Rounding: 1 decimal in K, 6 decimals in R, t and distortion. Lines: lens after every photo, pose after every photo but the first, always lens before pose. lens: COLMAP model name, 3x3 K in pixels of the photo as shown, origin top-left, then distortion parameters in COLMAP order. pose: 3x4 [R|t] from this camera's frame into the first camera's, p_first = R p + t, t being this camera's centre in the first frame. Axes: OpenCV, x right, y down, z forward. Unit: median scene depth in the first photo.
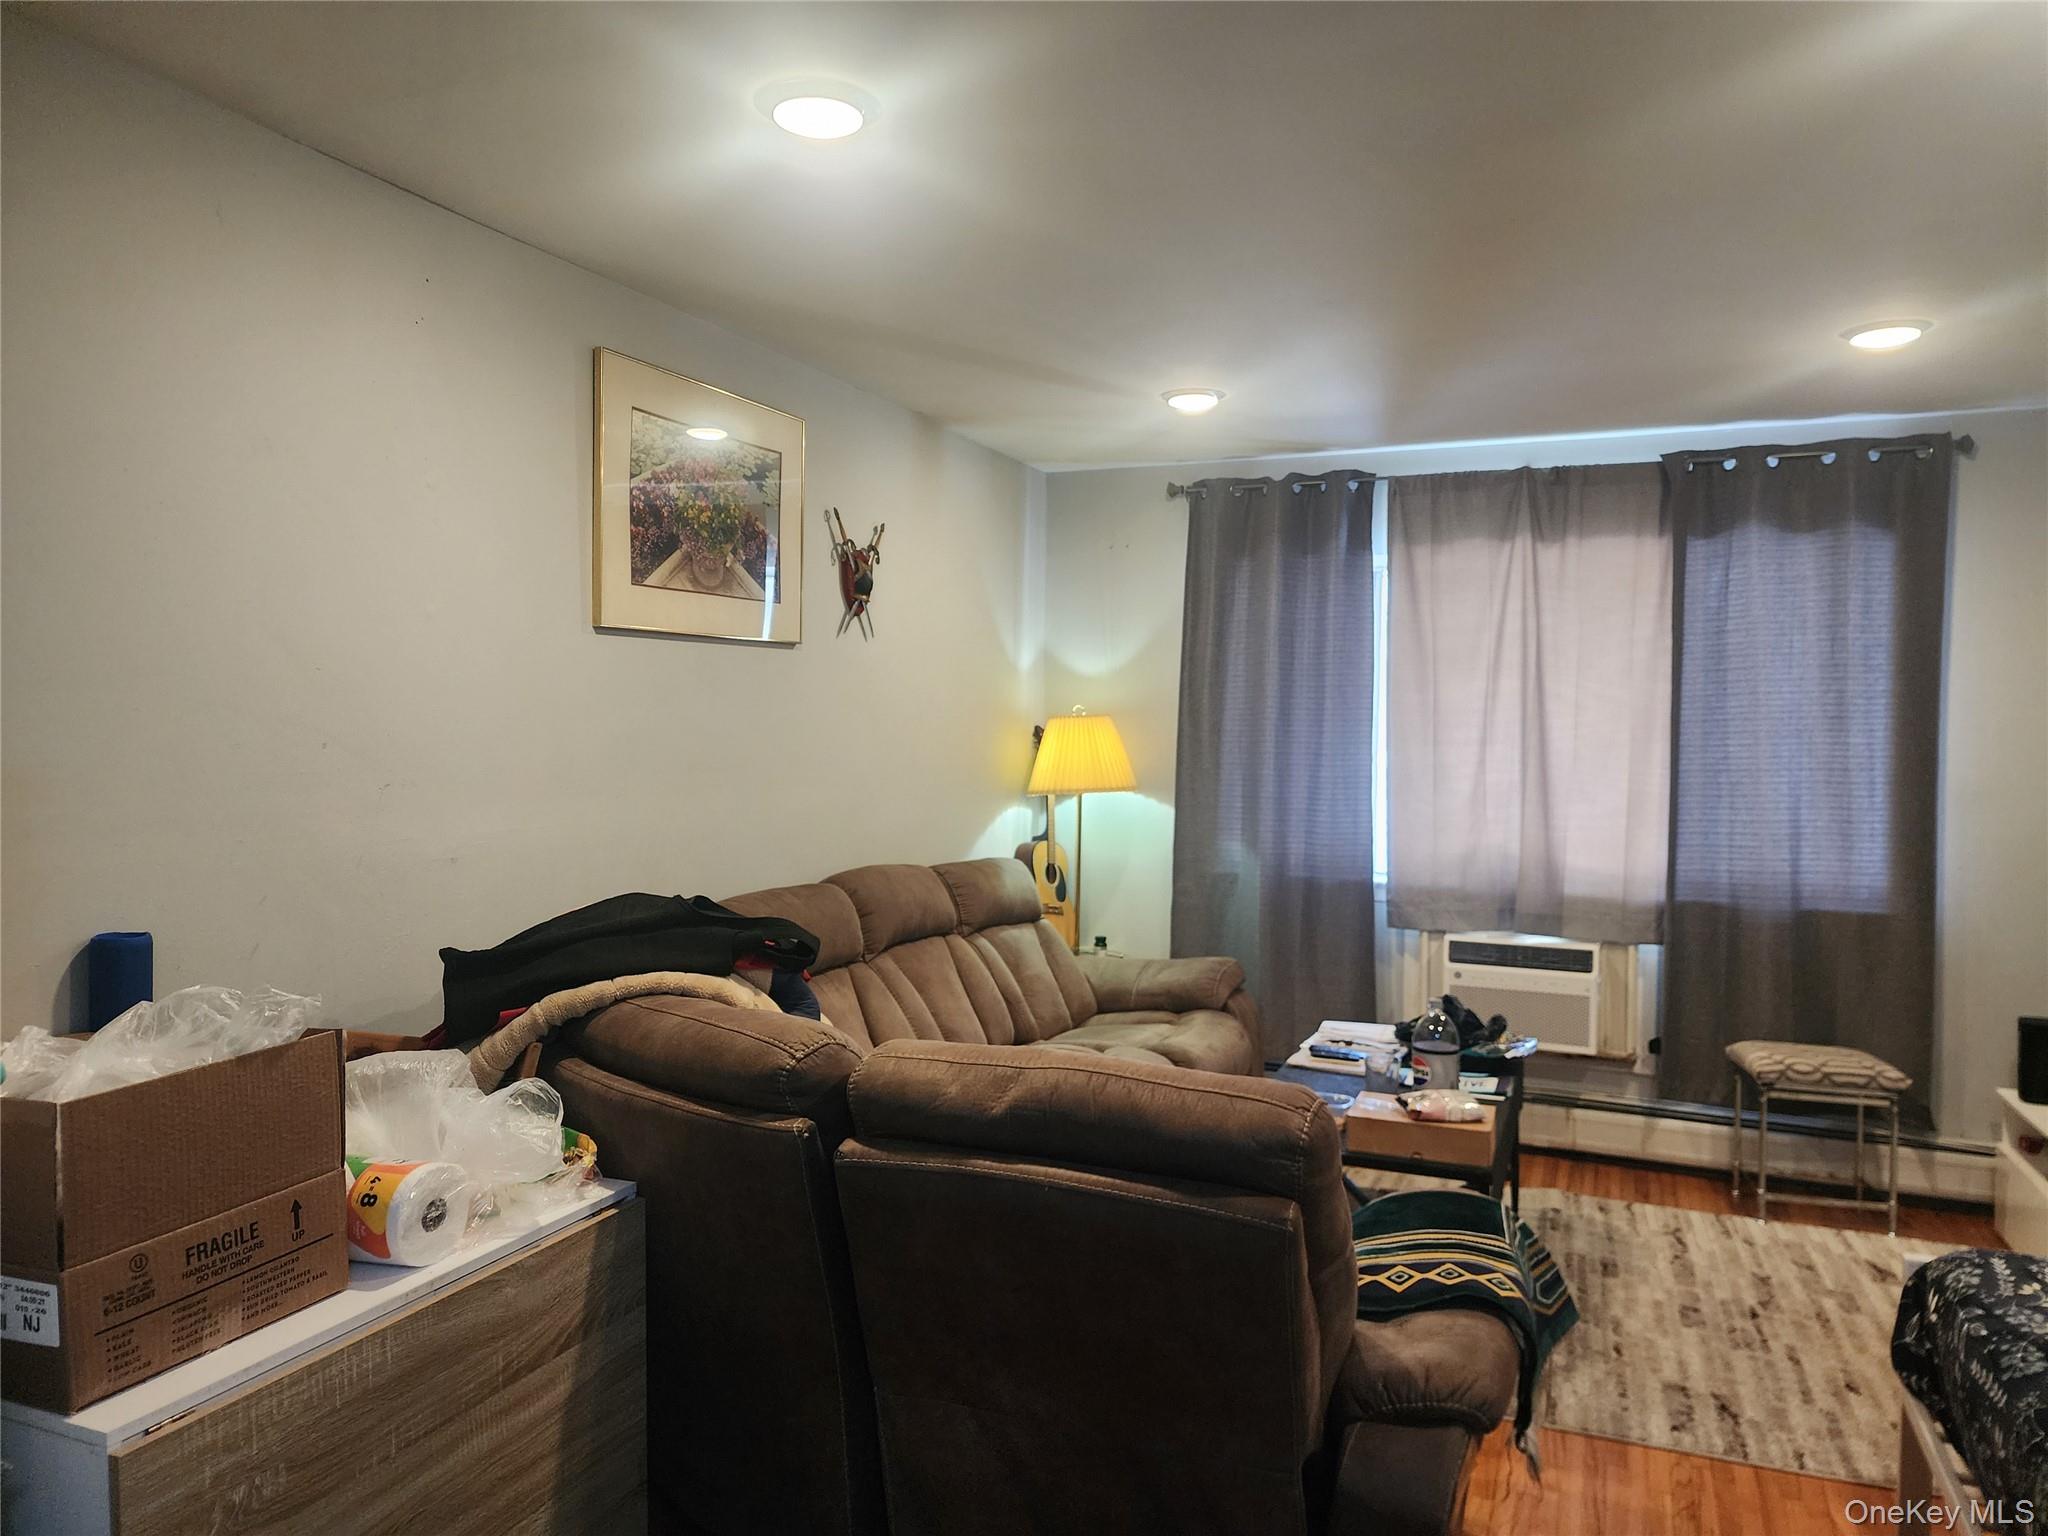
lens RADIAL K [[1555.2, 0, 929.0], [0, 1555.2, 768.1], [0, 0, 1]] dist [0.079369, -0.103803]
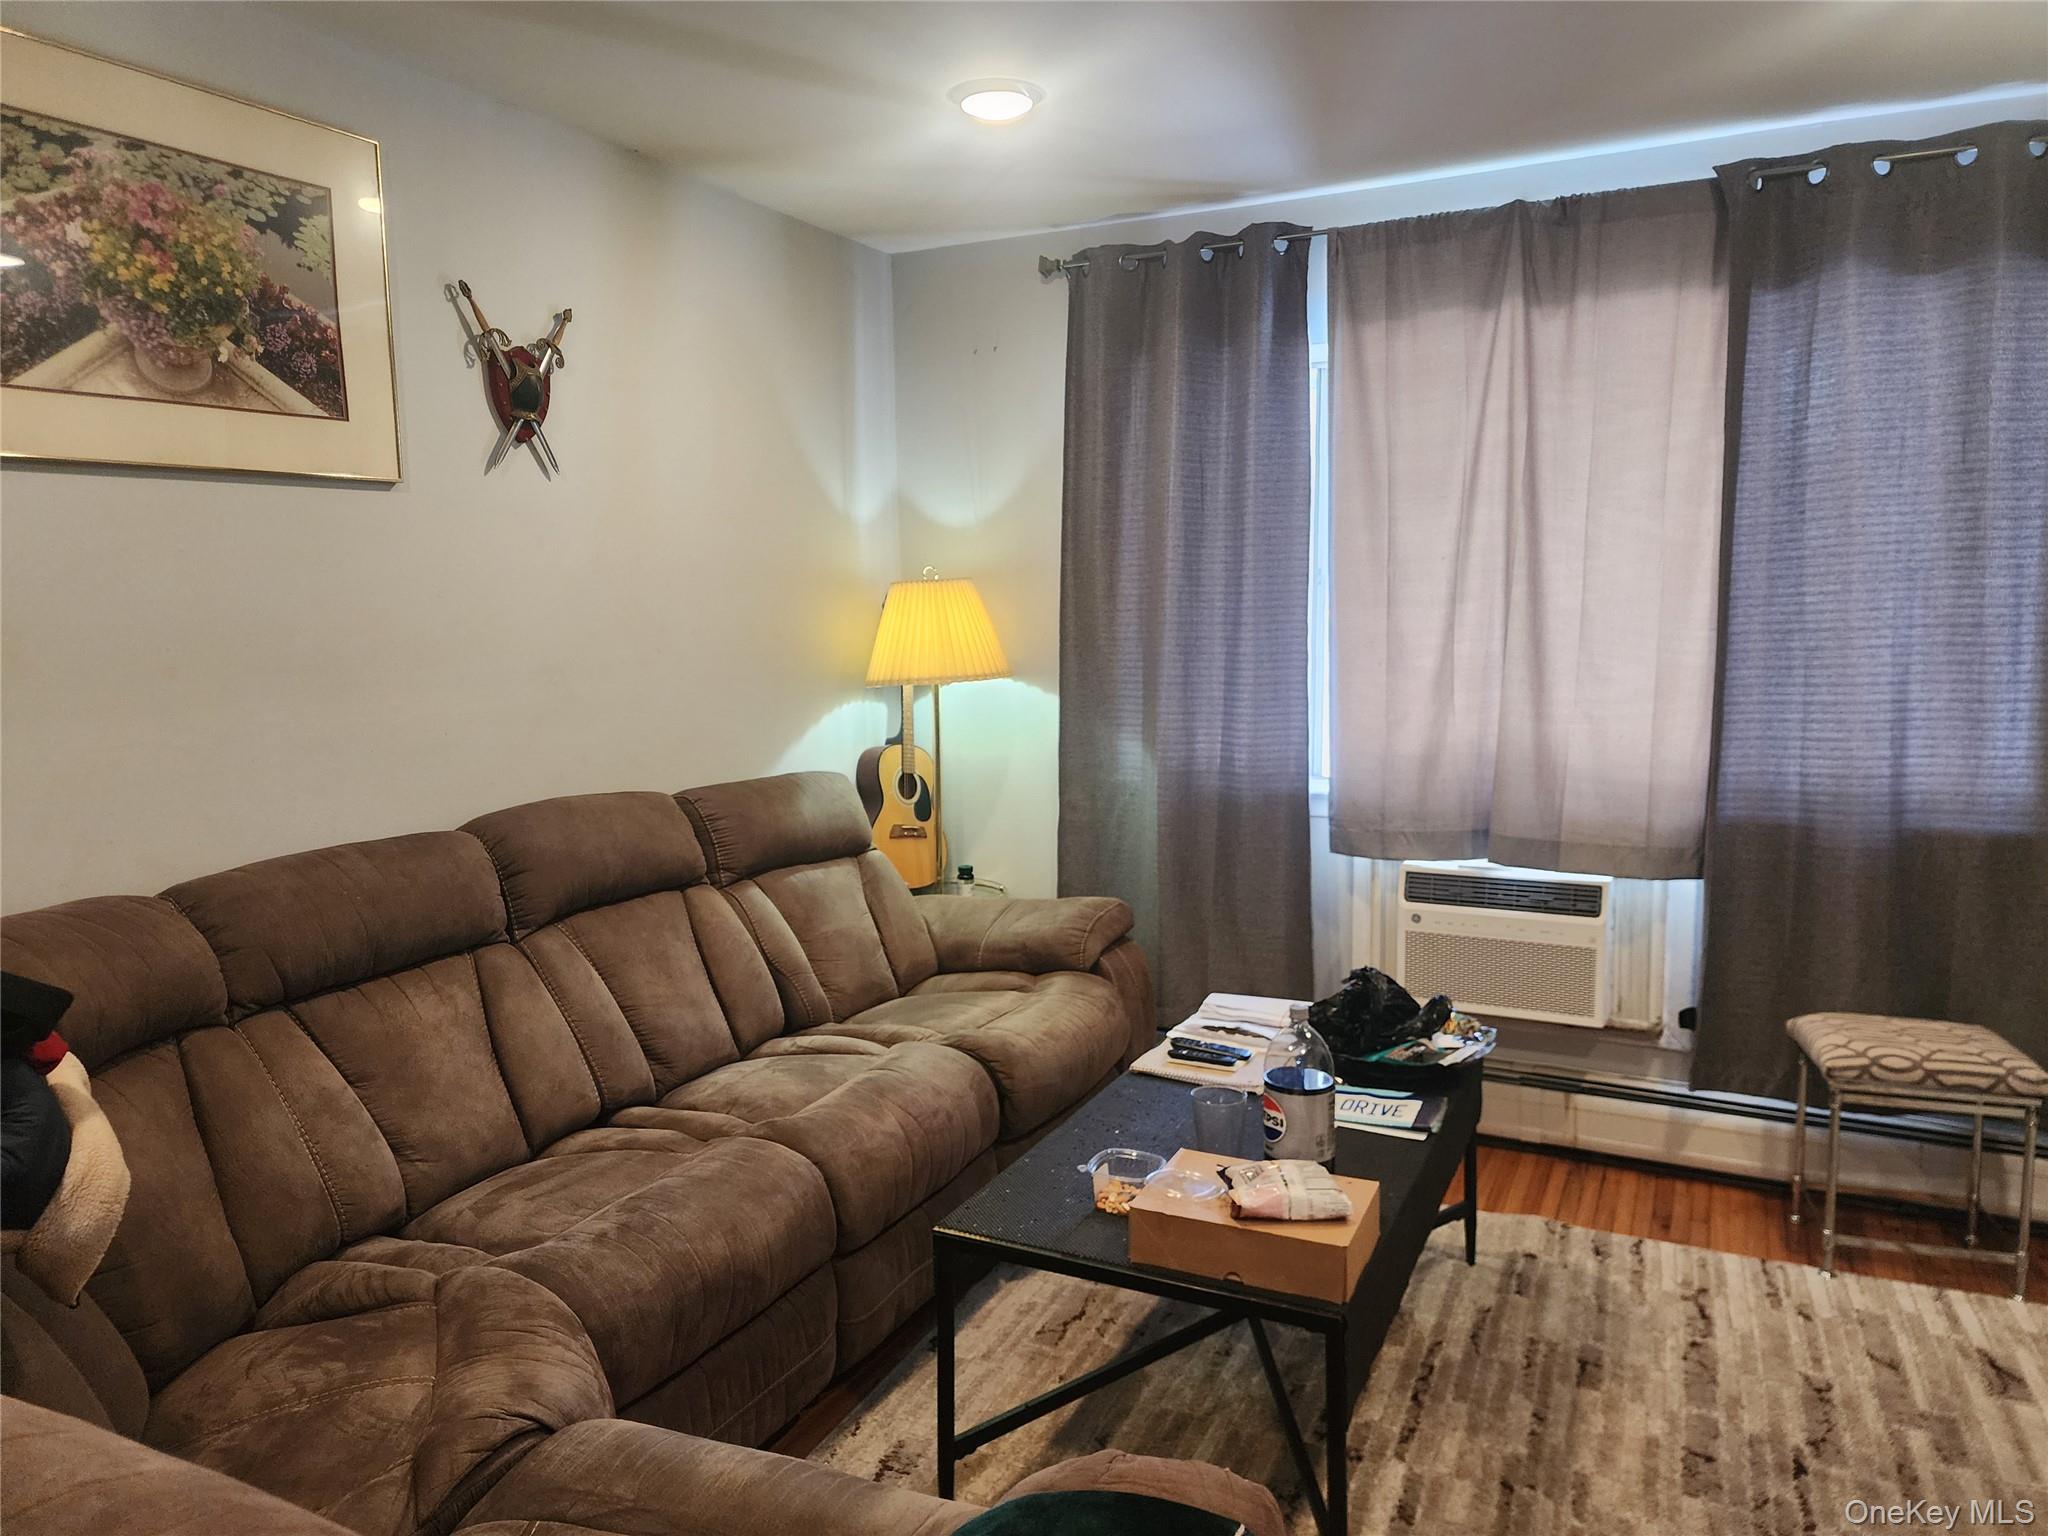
lens RADIAL K [[1367.4, 0, 1024.0], [0, 1367.4, 768.0], [0, 0, 1]] dist [0.061050, -0.069075]
pose [[0.997174, -0.018303, -0.072862, 0.210523], [0.025229, 0.995128, 0.095311, -0.005377], [0.070763, -0.096880, 0.992777, 0.367745]]
